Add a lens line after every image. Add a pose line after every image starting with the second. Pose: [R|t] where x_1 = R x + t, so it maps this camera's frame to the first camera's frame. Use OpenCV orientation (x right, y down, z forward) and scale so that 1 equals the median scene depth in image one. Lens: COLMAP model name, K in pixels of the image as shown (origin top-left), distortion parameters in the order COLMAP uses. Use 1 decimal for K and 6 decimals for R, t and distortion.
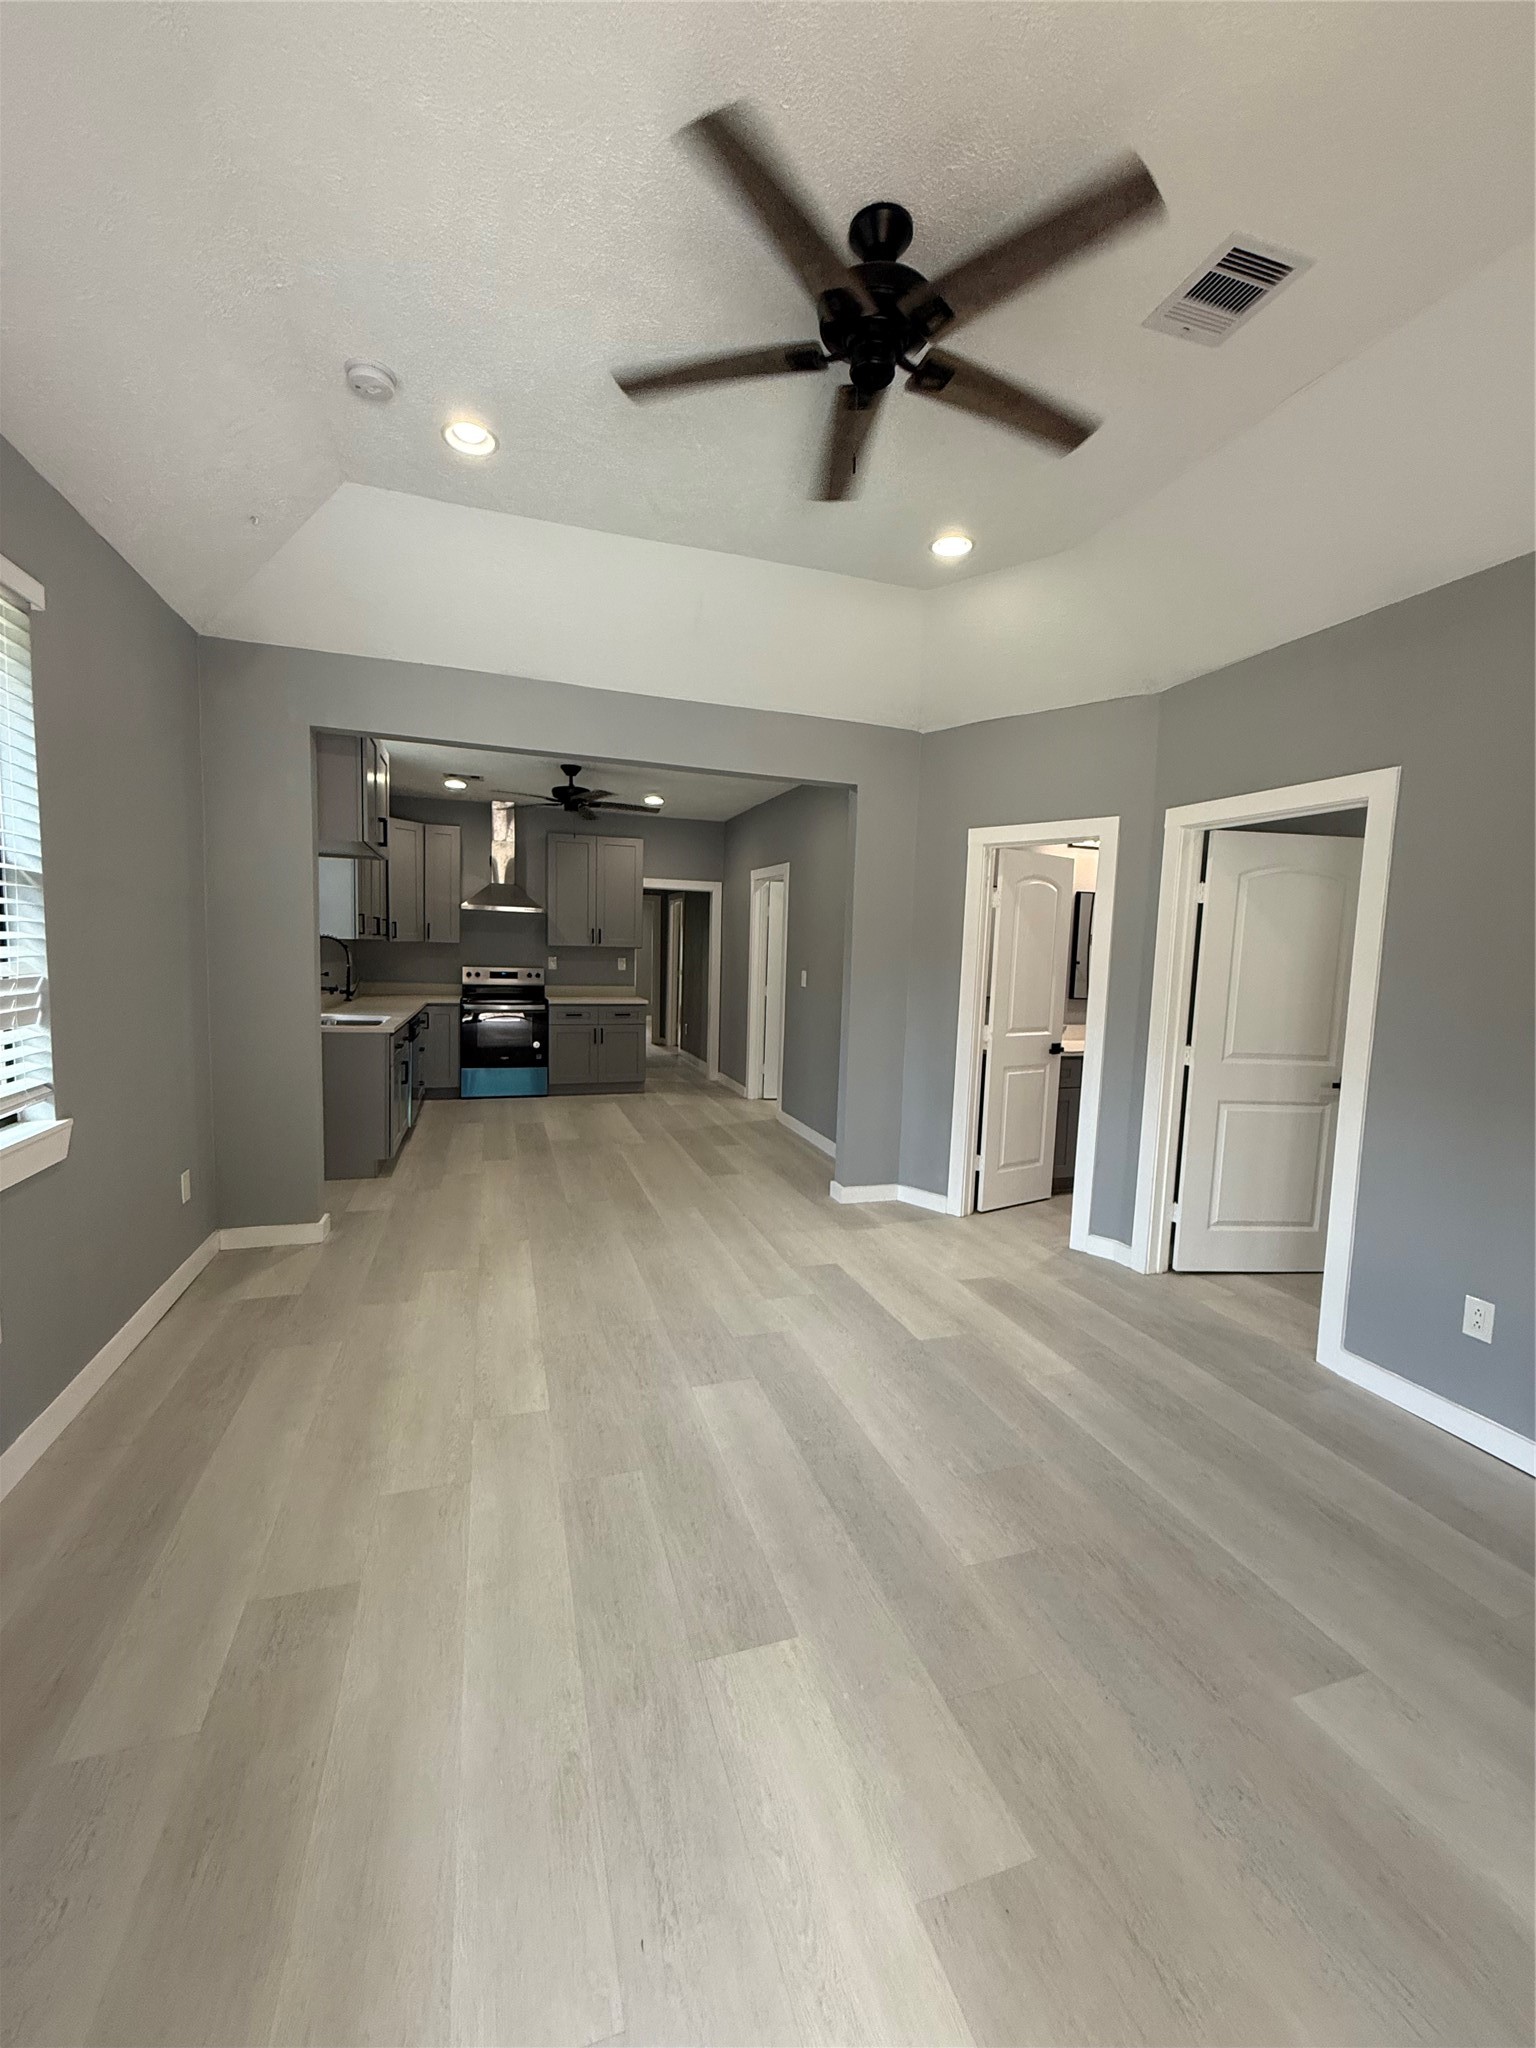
lens RADIAL K [[816.2, 0, 764.5], [0, 816.2, 1029.7], [0, 0, 1]] dist [-0.001653, -0.000177]
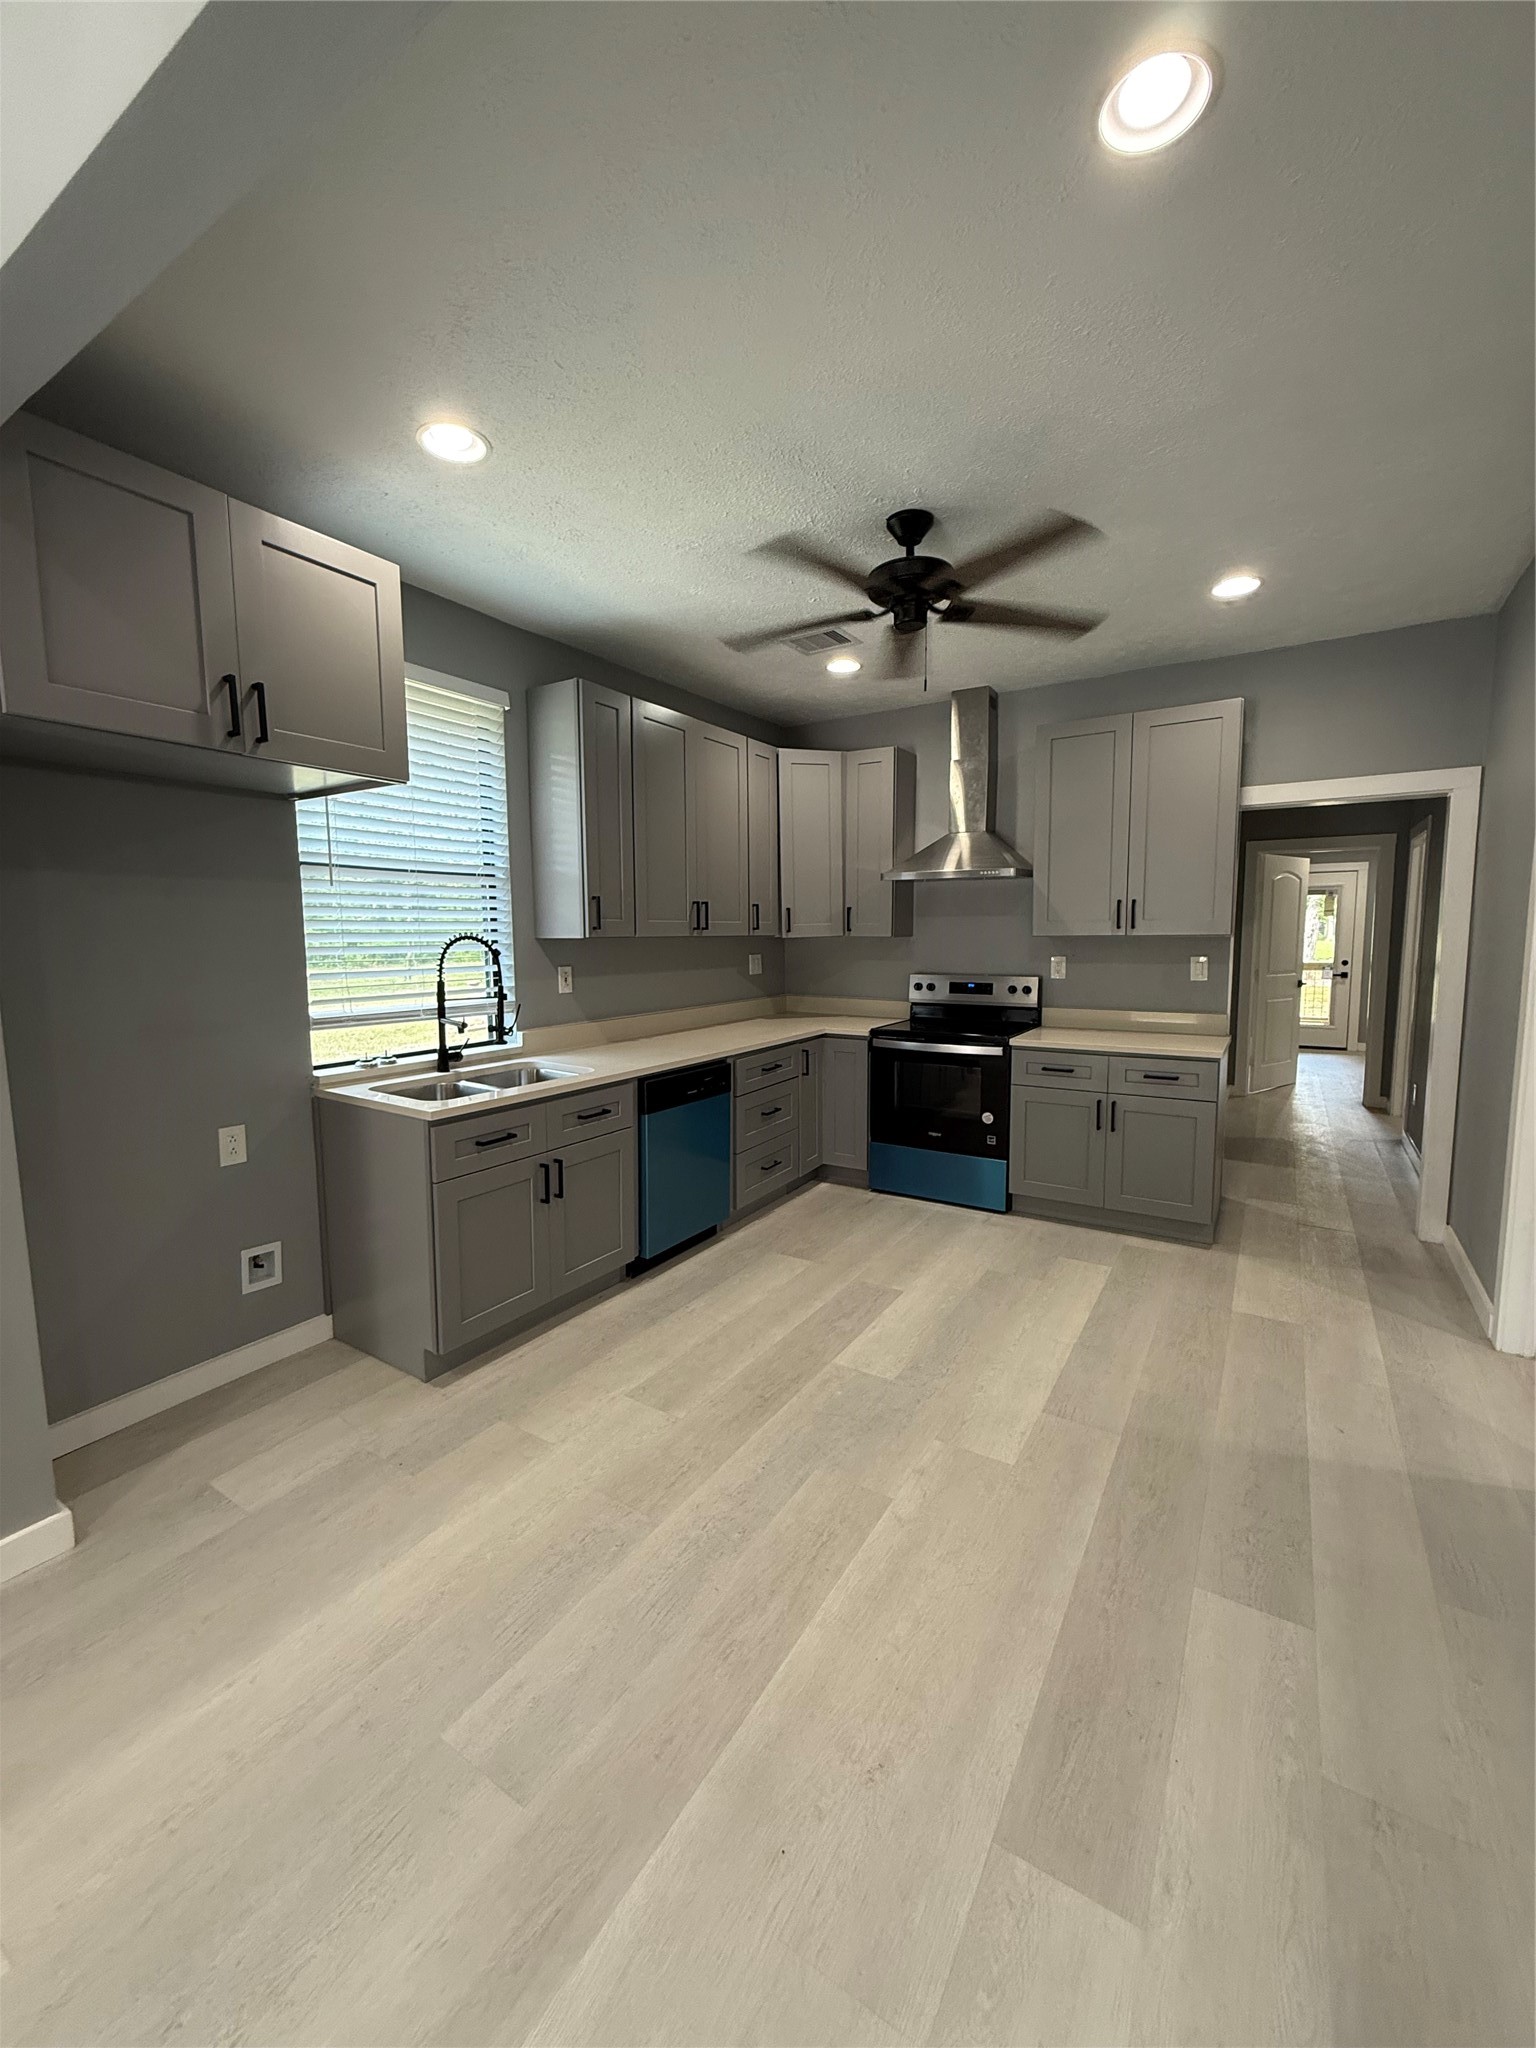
lens RADIAL K [[816.2, 0, 770.1], [0, 816.2, 1028.5], [0, 0, 1]] dist [-0.001653, -0.000177]
pose [[0.638770, 0.058171, -0.767195, 0.044175], [-0.050429, 0.998159, 0.033696, -0.051971], [0.767743, 0.017165, 0.640528, 0.526863]]
